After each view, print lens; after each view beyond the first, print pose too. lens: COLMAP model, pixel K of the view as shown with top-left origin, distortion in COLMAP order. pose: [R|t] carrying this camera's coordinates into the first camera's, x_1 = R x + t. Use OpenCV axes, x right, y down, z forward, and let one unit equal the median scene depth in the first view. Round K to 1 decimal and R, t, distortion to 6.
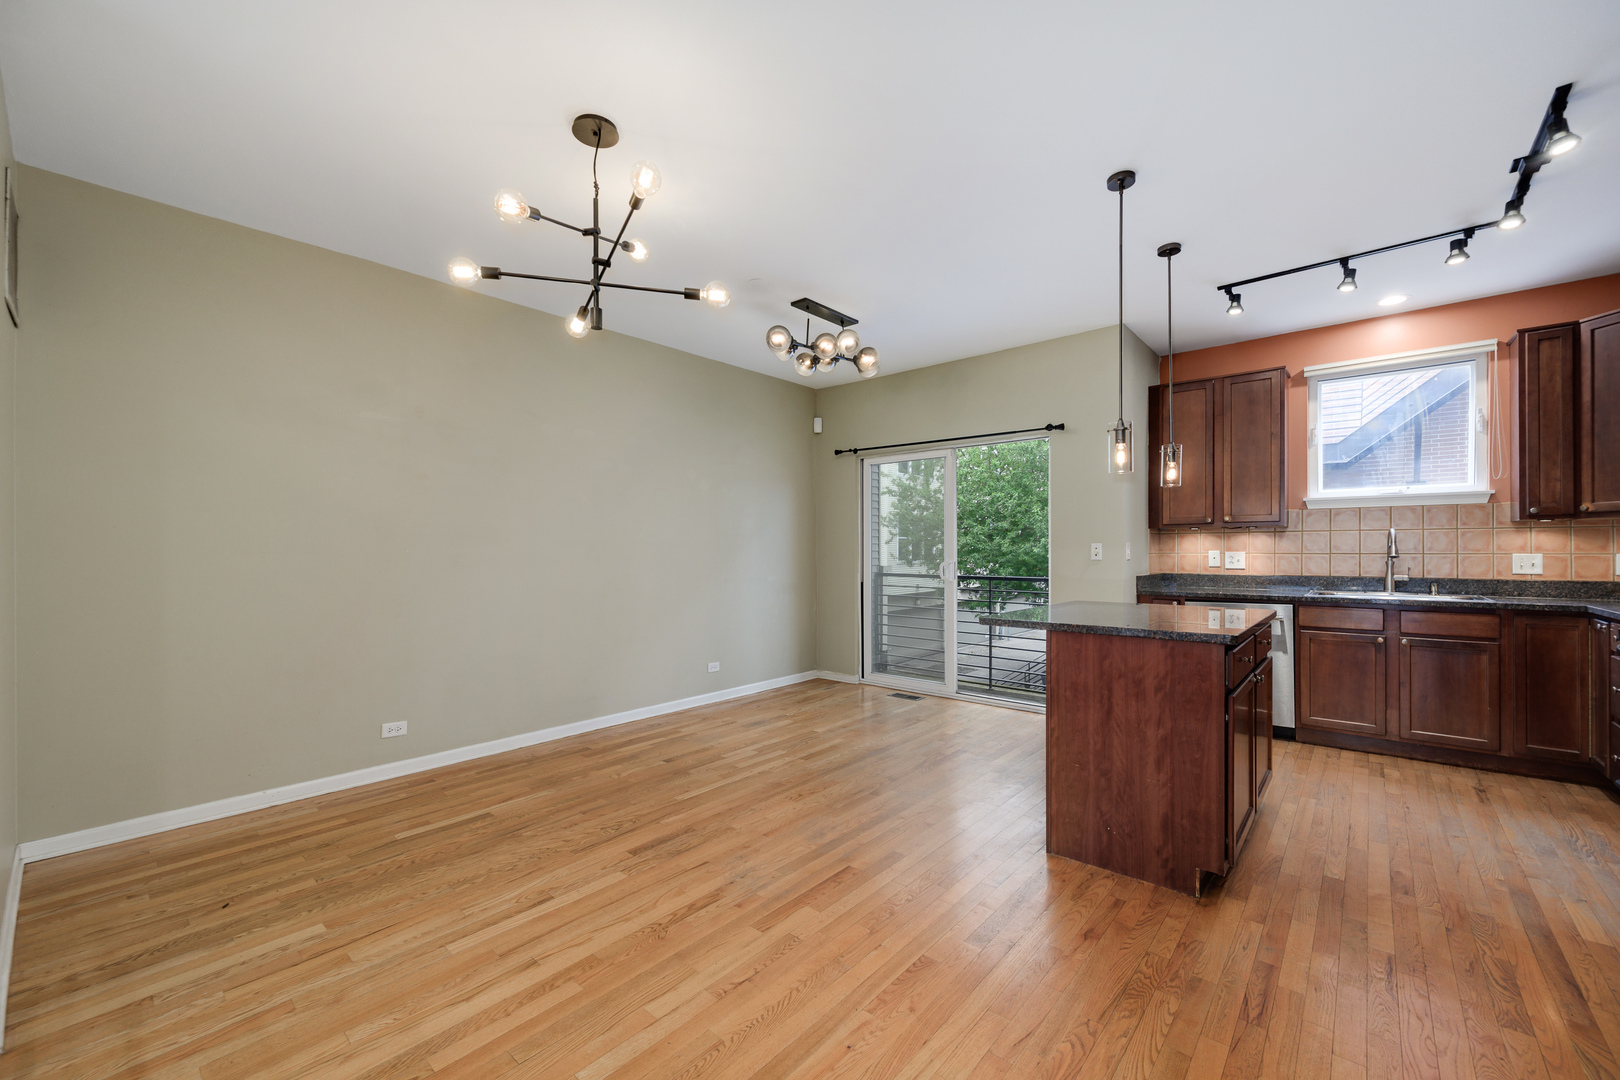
lens RADIAL K [[652.1, 0, 815.1], [0, 652.1, 546.1], [0, 0, 1]] dist [-0.008589, 0.000013]
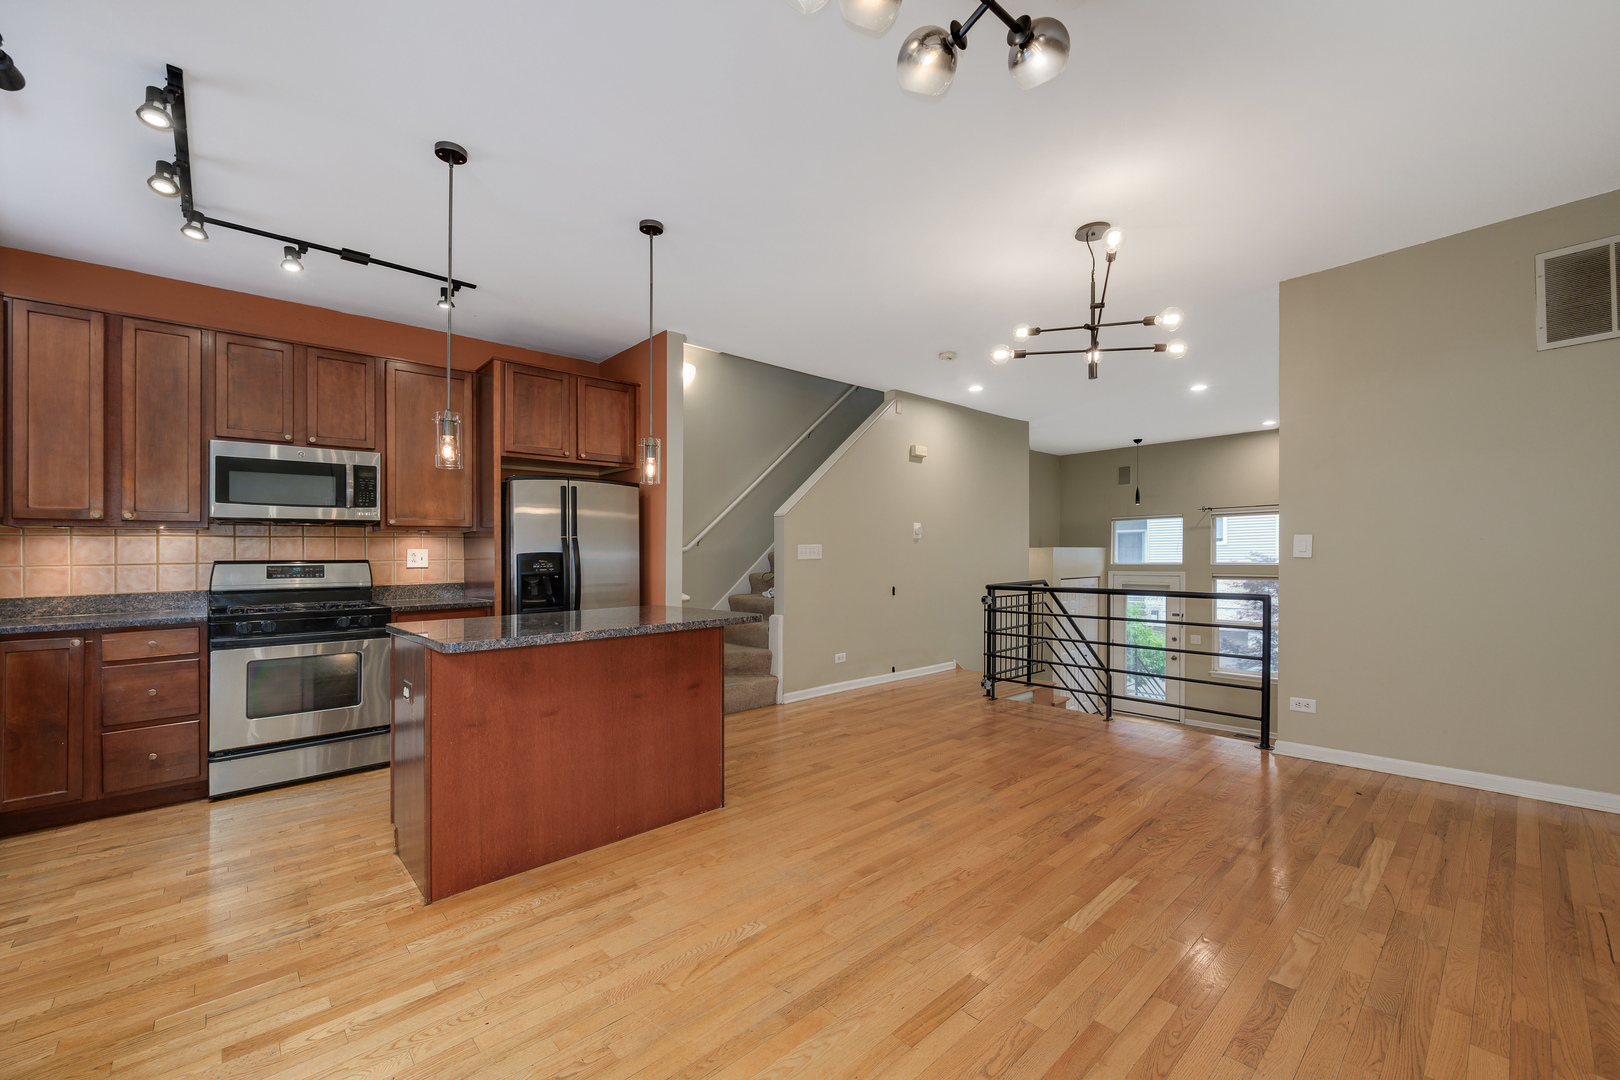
lens RADIAL K [[650.5, 0, 817.3], [0, 650.5, 544.4], [0, 0, 1]] dist [0.001097, -0.000320]
pose [[-0.993034, 0.023783, 0.115406, 0.039519], [0.020369, 0.999322, -0.030678, 0.032423], [-0.116057, -0.028114, -0.992845, 1.763969]]
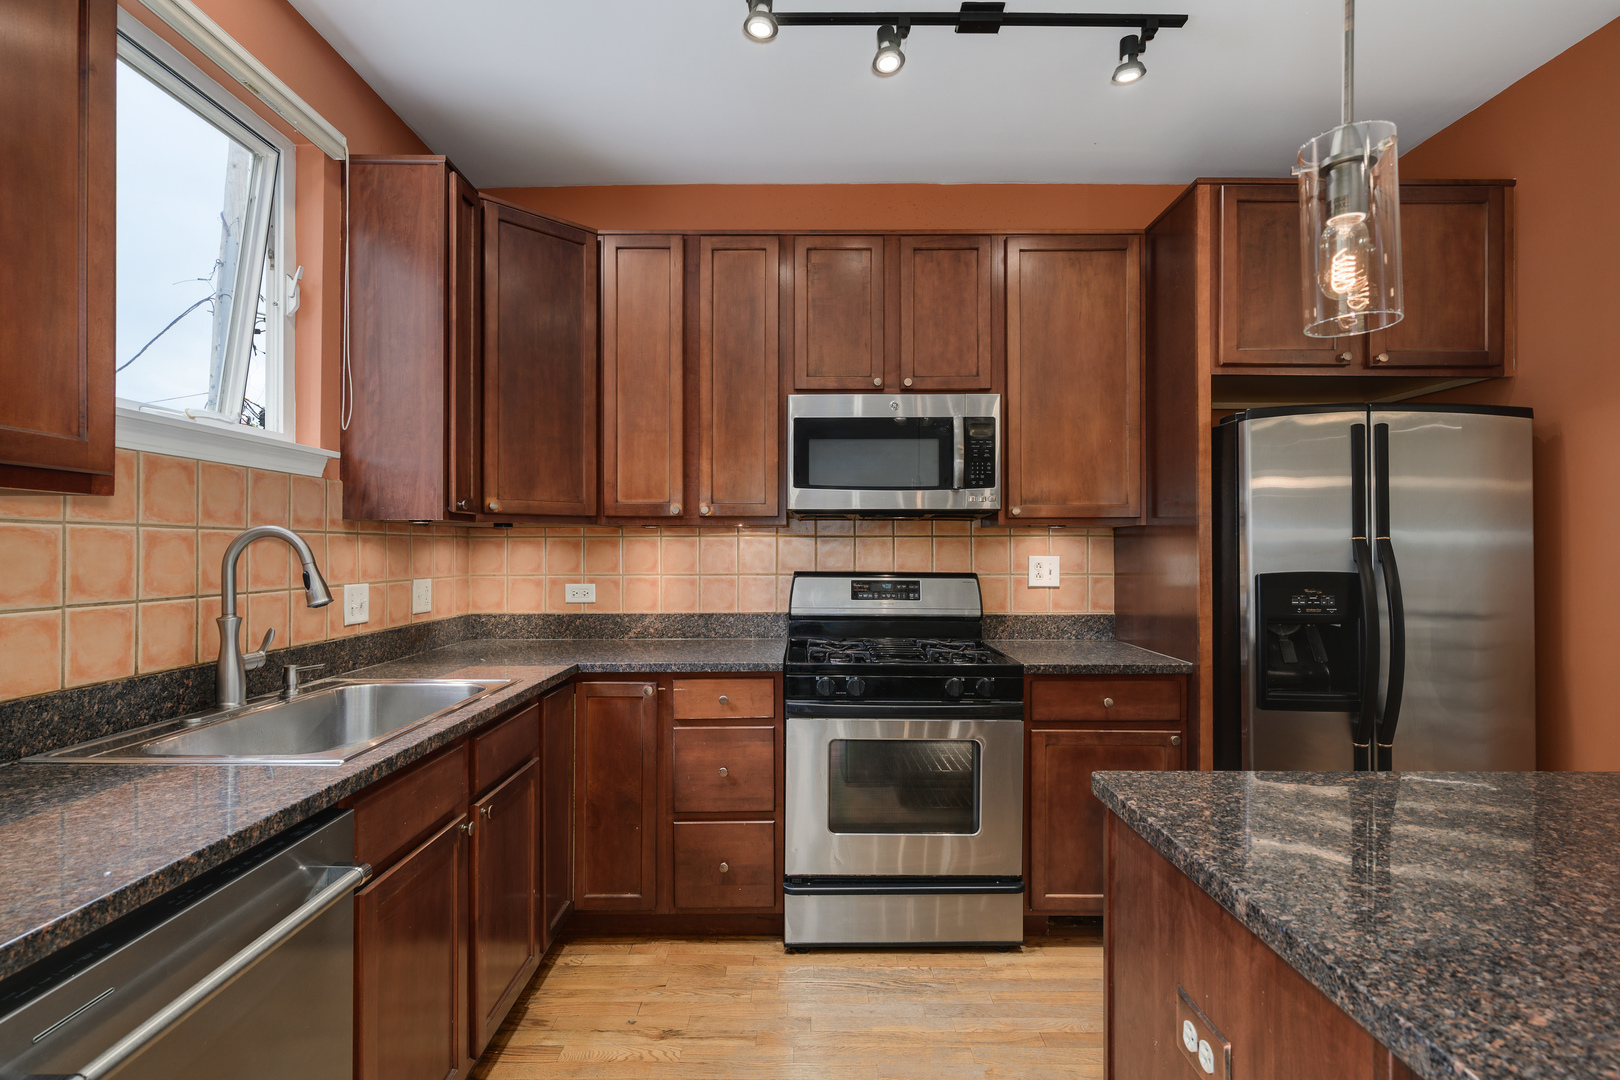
lens RADIAL K [[774.5, 0, 816.4], [0, 774.5, 552.3], [0, 0, 1]] dist [0.000607, 0.000052]
pose [[-0.656994, 0.002712, 0.753891, 0.488224], [-0.004979, 0.999956, -0.007937, -0.012076], [-0.753879, -0.008969, -0.656952, 1.355780]]
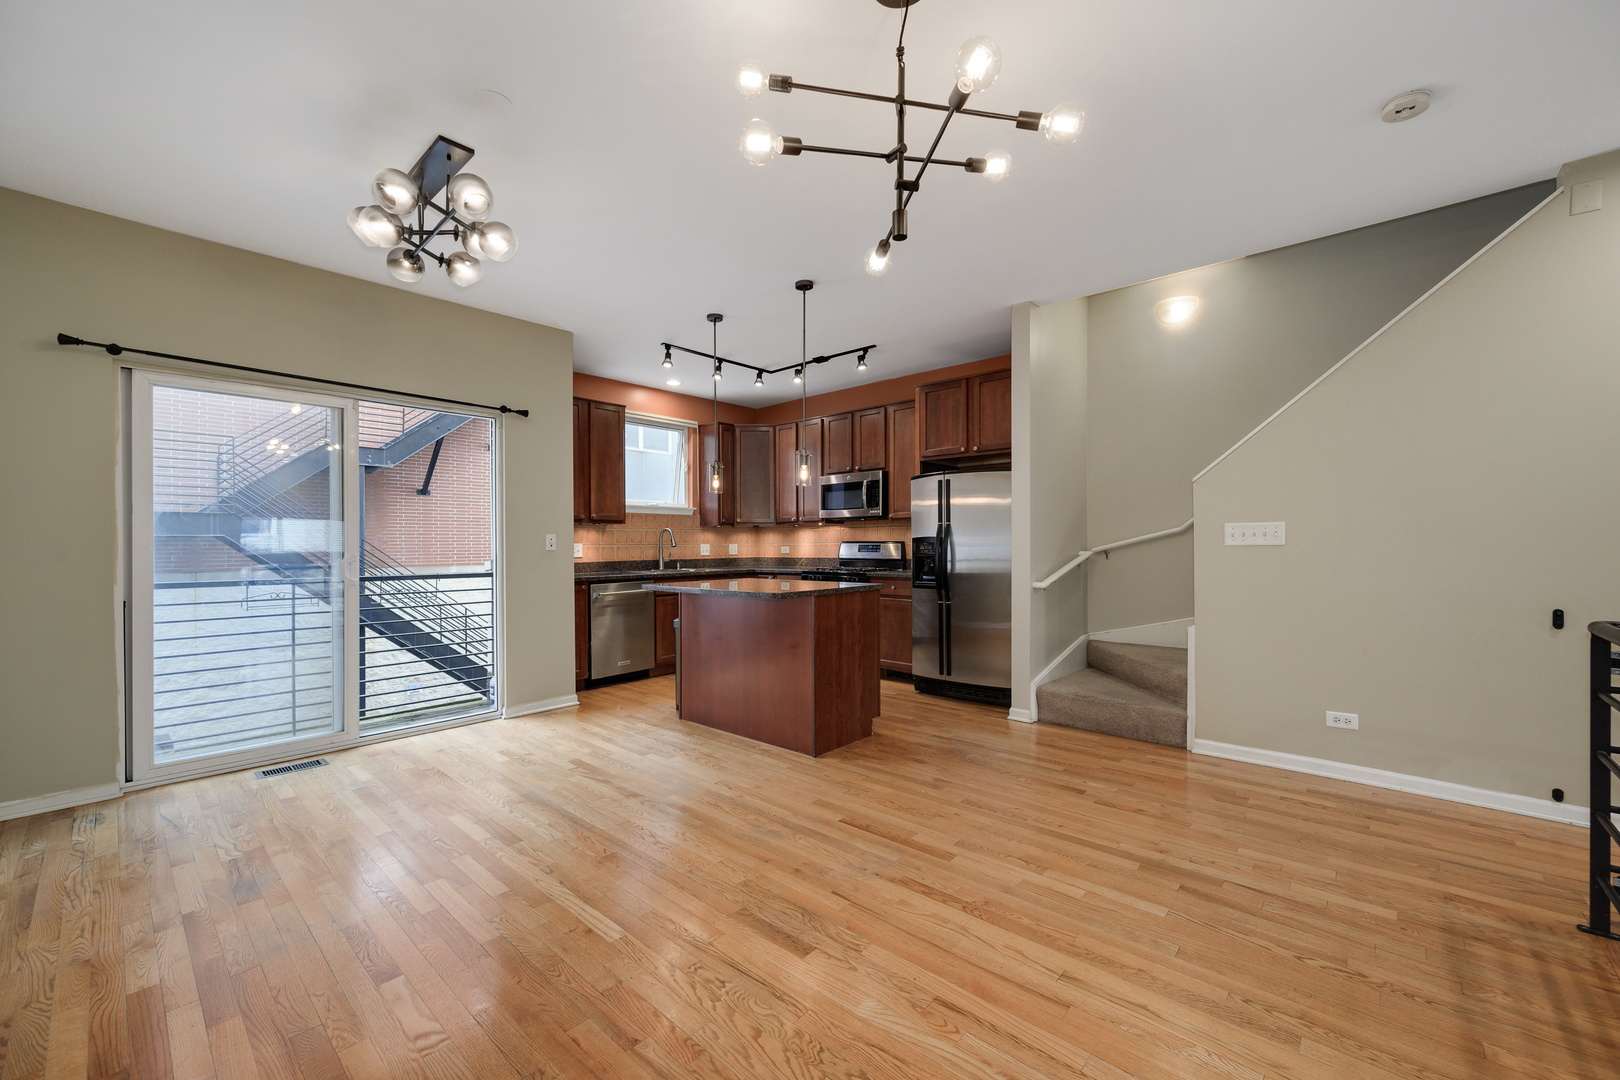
lens RADIAL K [[638.3, 0, 810.0], [0, 638.3, 540.0], [0, 0, 1]] dist [0.008296, -0.000056]
pose [[0.019421, 0.009164, 0.999769, -0.814262], [-0.000431, 0.999958, -0.009157, 0.019585], [-0.999811, -0.000253, 0.019424, 0.806600]]
